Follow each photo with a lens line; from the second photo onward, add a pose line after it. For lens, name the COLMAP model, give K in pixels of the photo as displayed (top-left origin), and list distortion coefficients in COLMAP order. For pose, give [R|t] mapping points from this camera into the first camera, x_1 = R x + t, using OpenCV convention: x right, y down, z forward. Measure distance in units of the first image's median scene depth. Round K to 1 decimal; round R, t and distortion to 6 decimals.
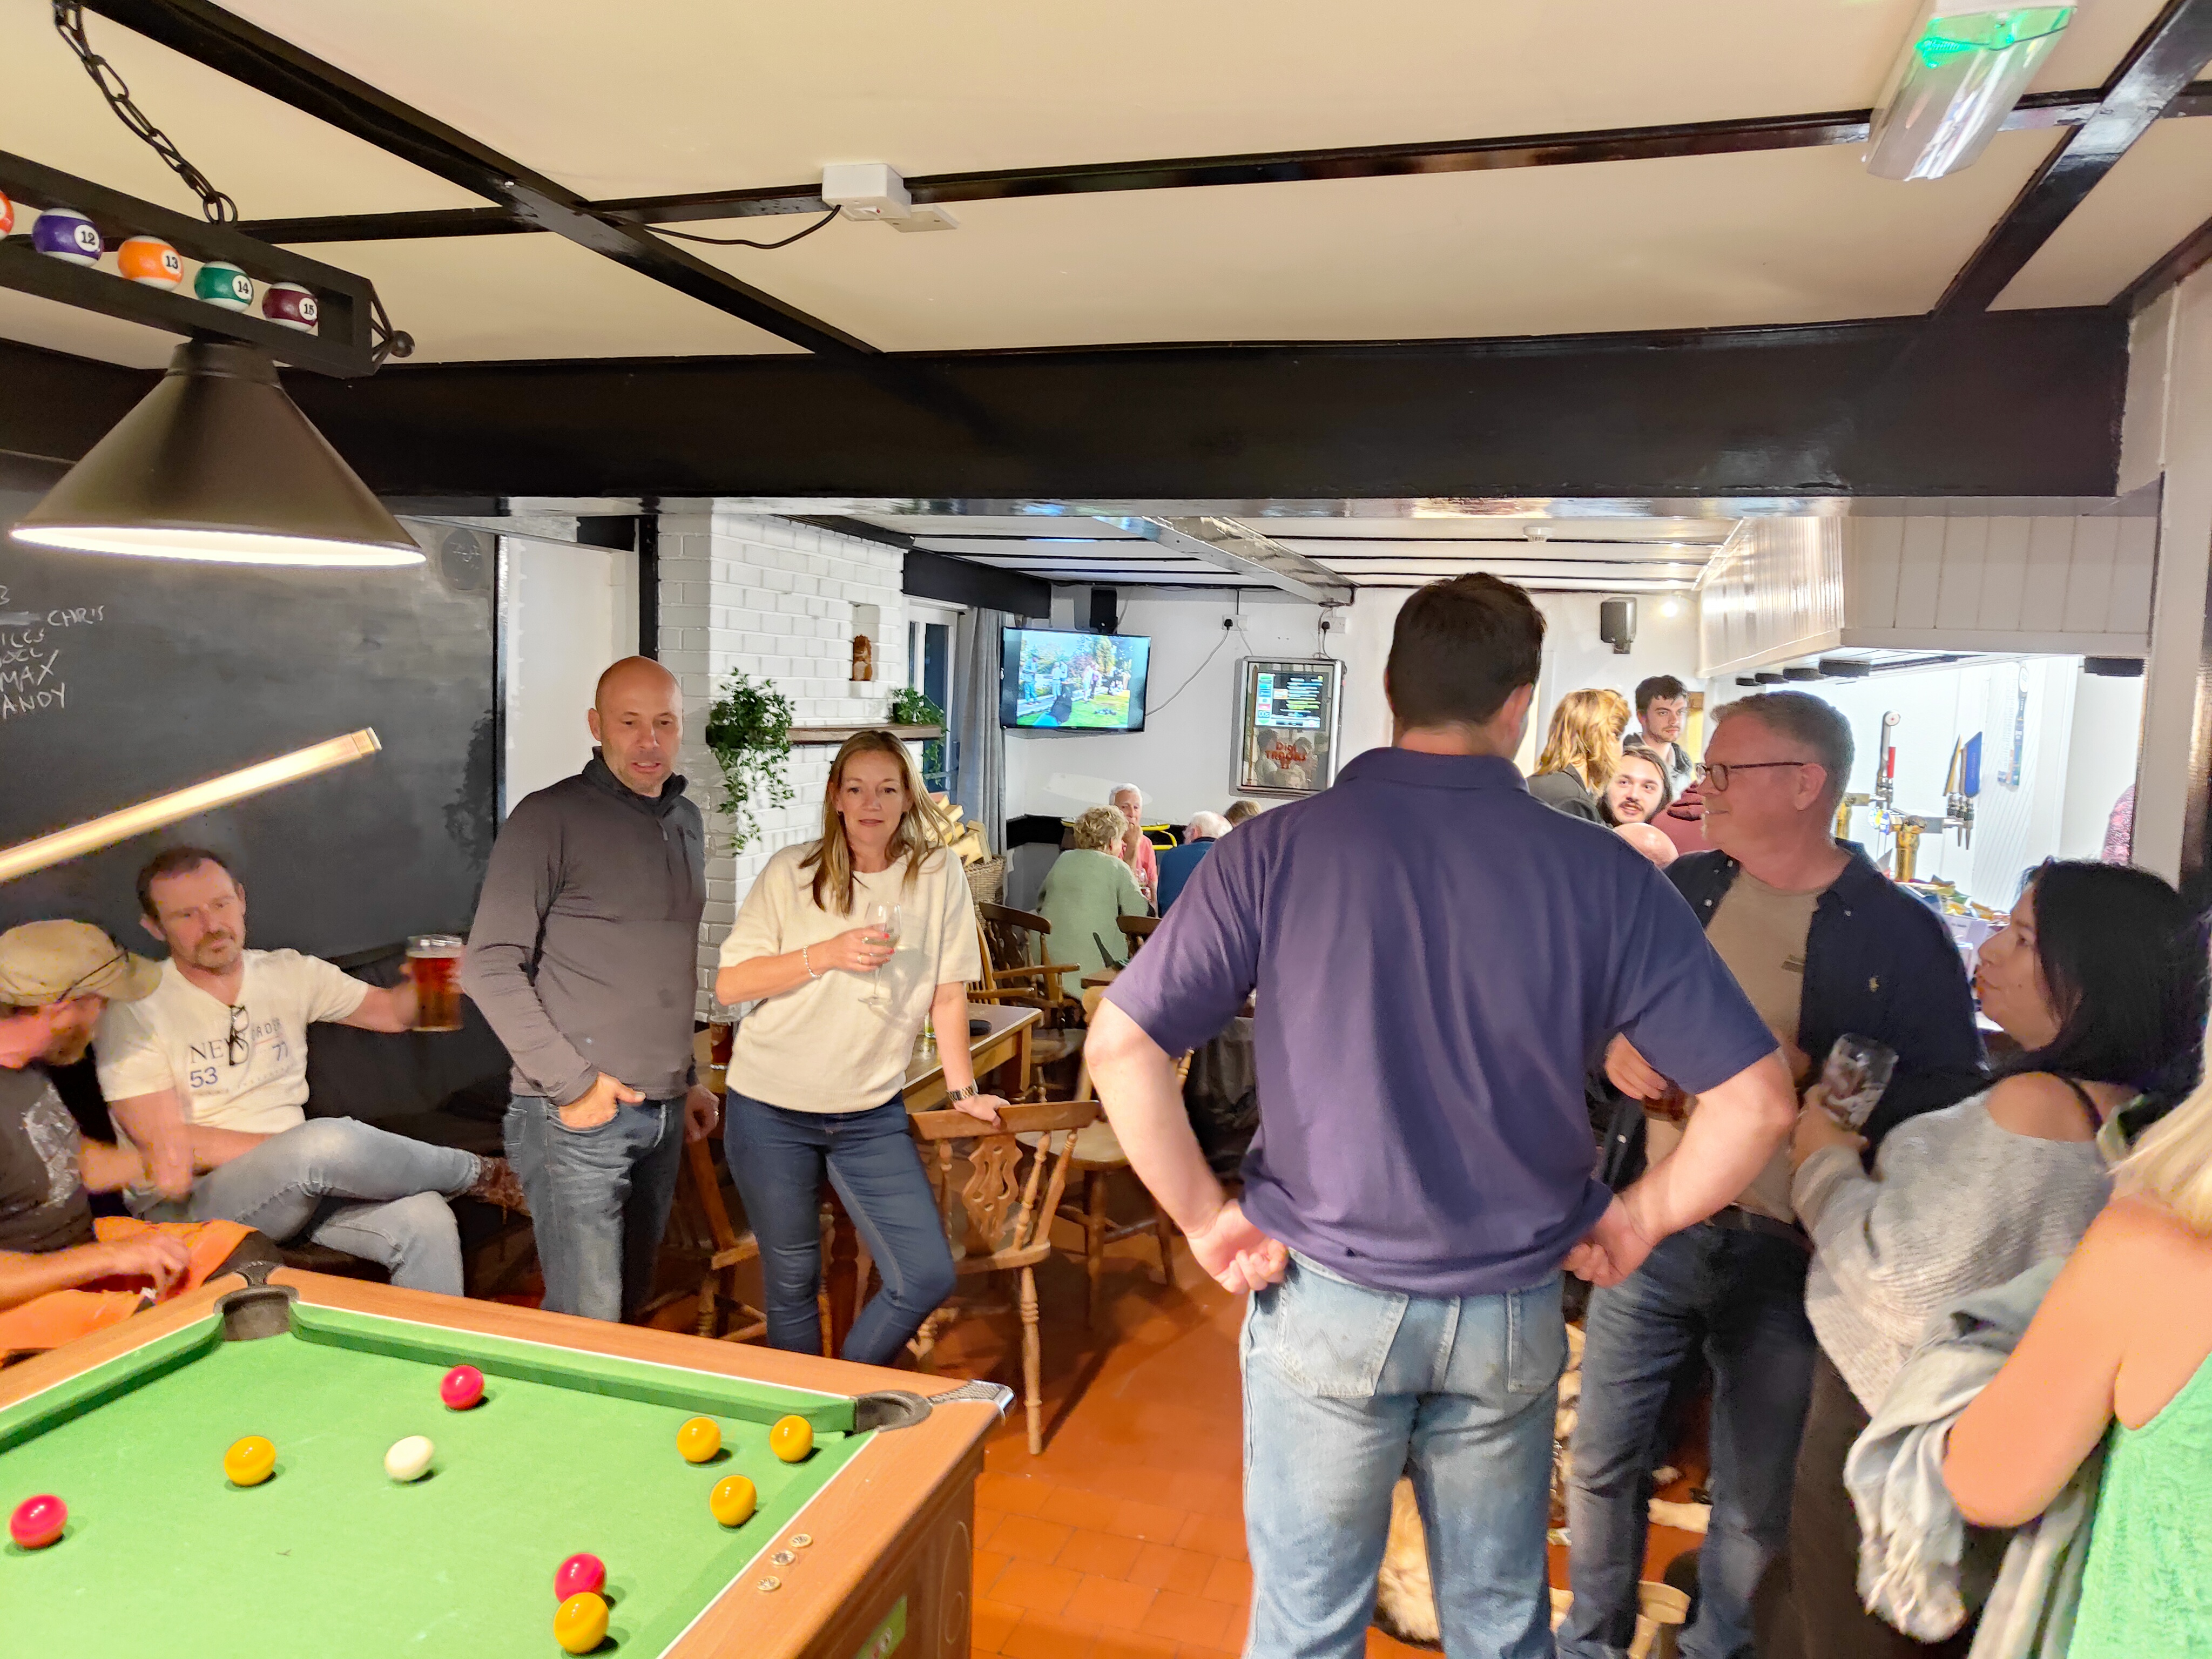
lens RADIAL K [[1553.1, 0, 1102.8], [0, 1553.1, 835.5], [0, 0, 1]] dist [0.013939, -0.009220]
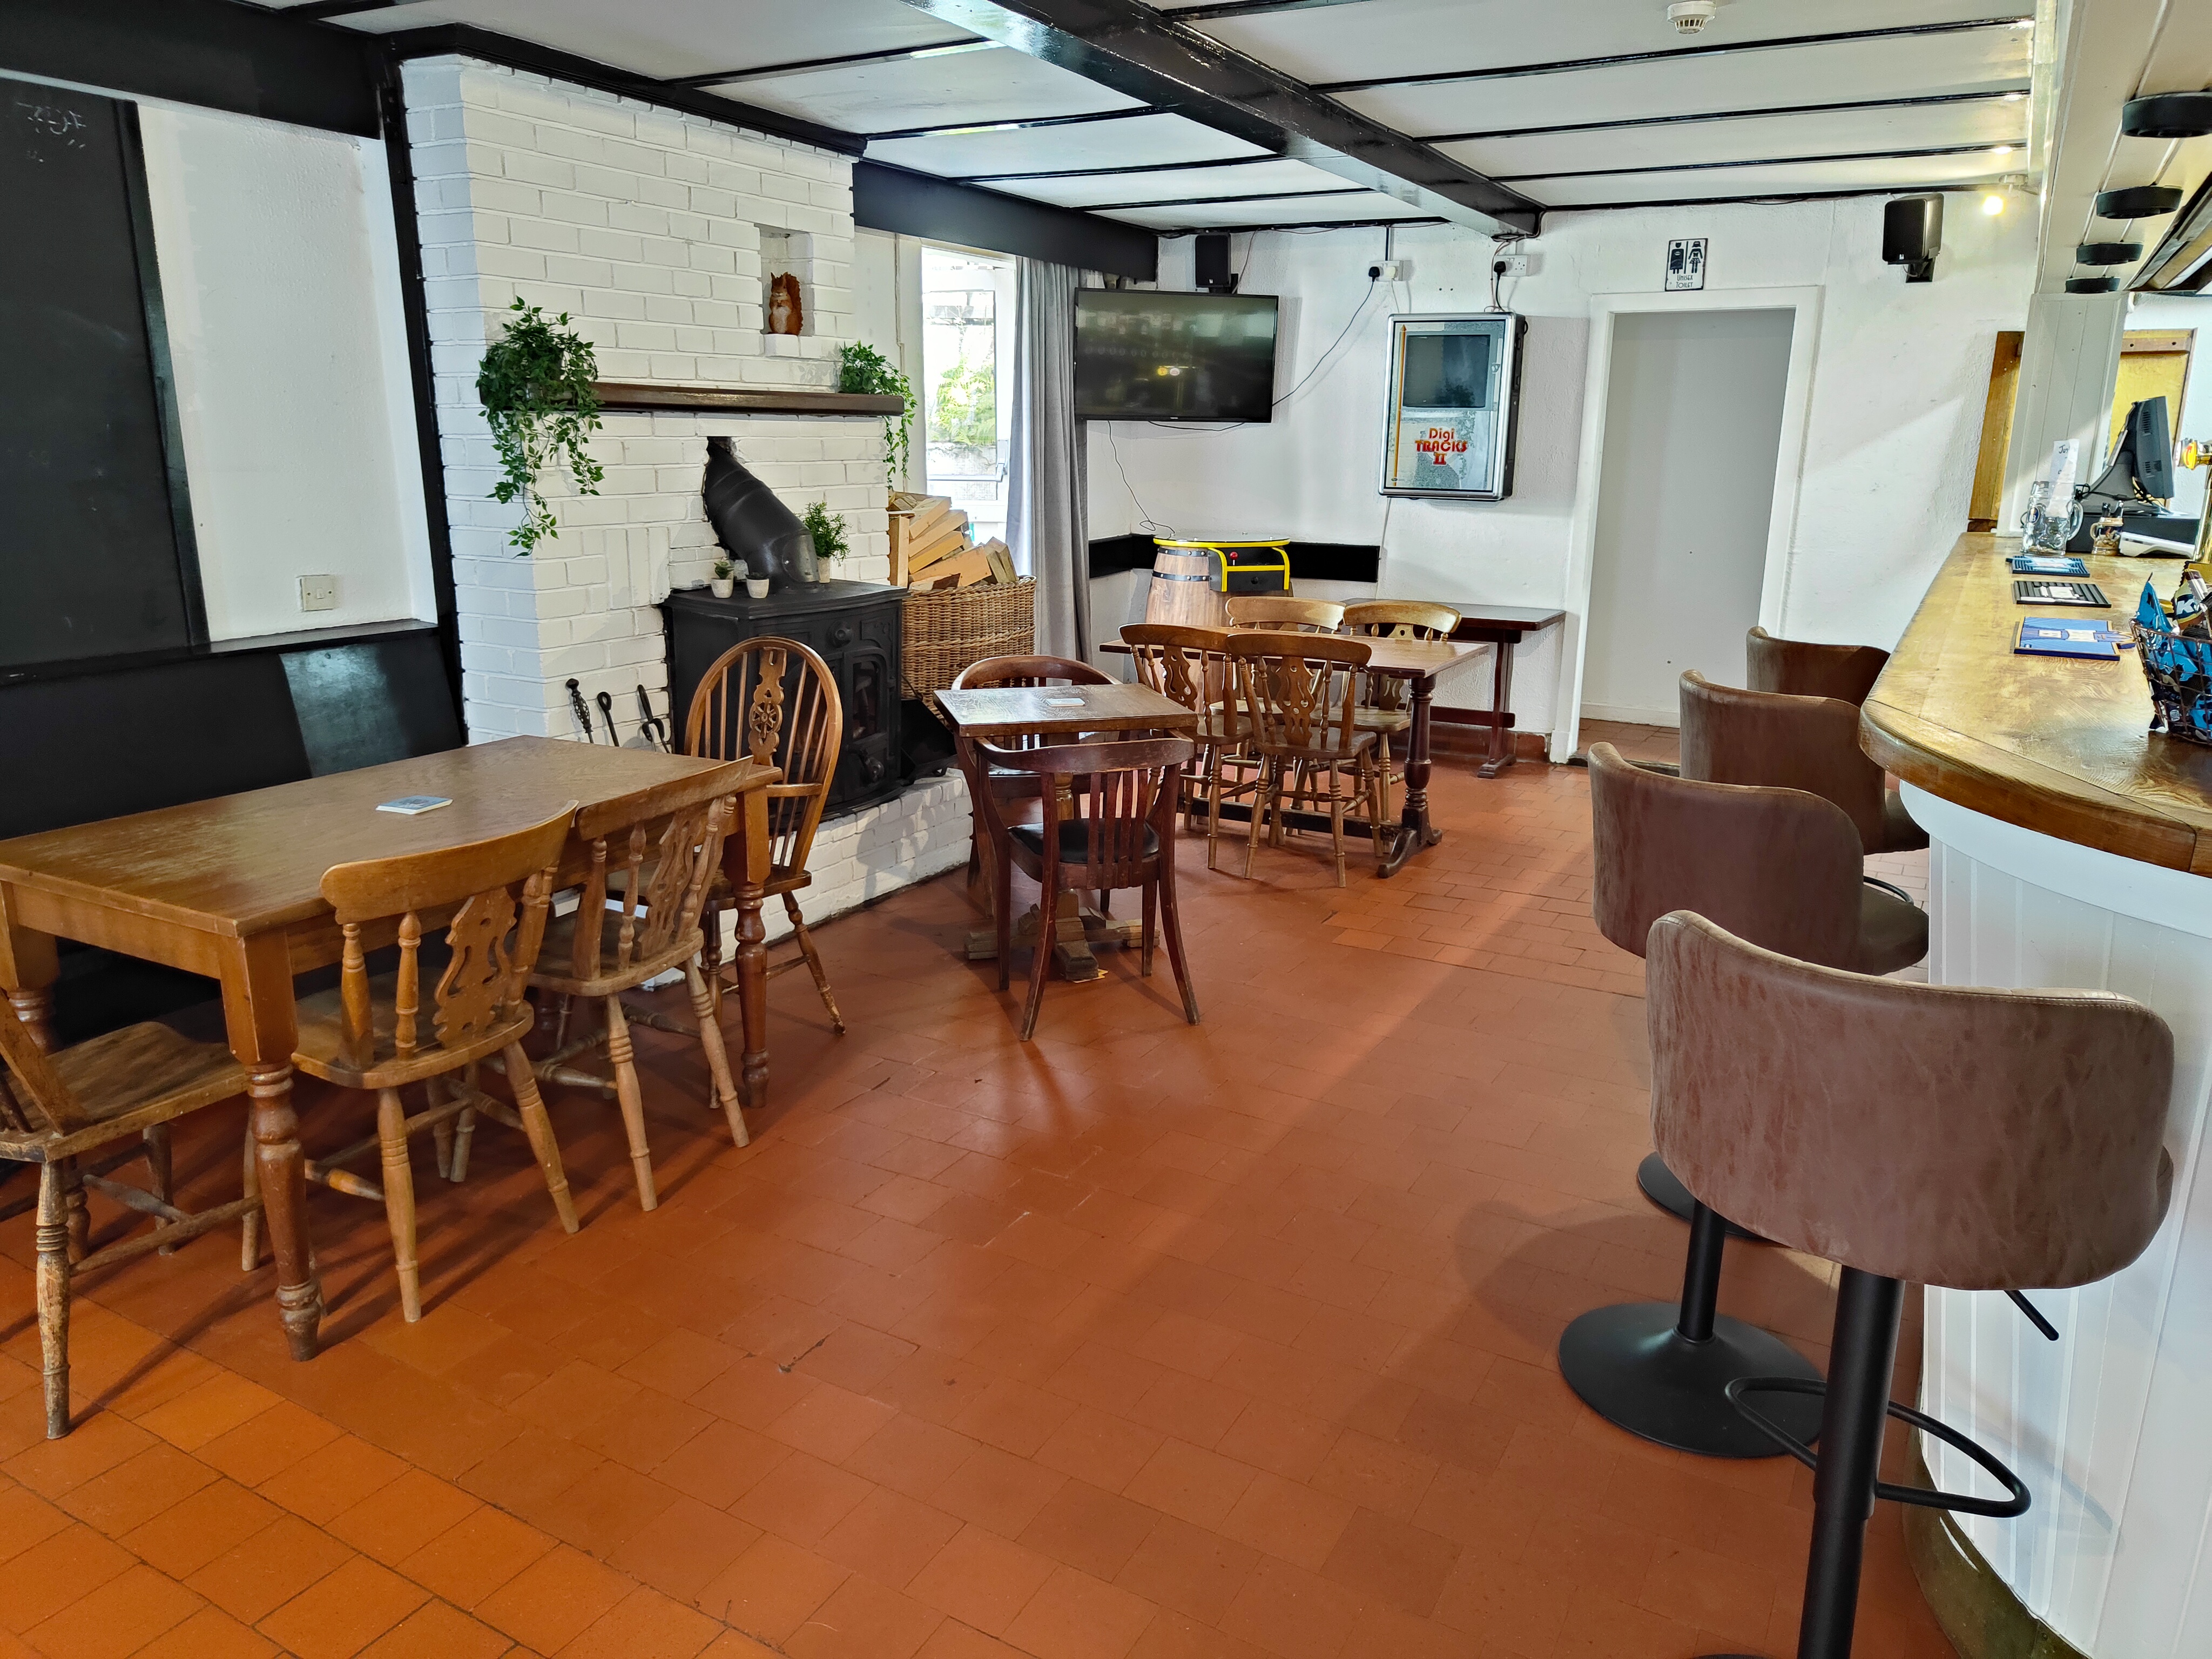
lens RADIAL K [[1553.1, 0, 1110.9], [0, 1553.1, 823.8], [0, 0, 1]] dist [0.013939, -0.009220]
pose [[0.976221, 0.028056, -0.214954, 0.197845], [0.003312, 0.989544, 0.144196, 0.032040], [0.216752, -0.141479, 0.965920, 0.305599]]
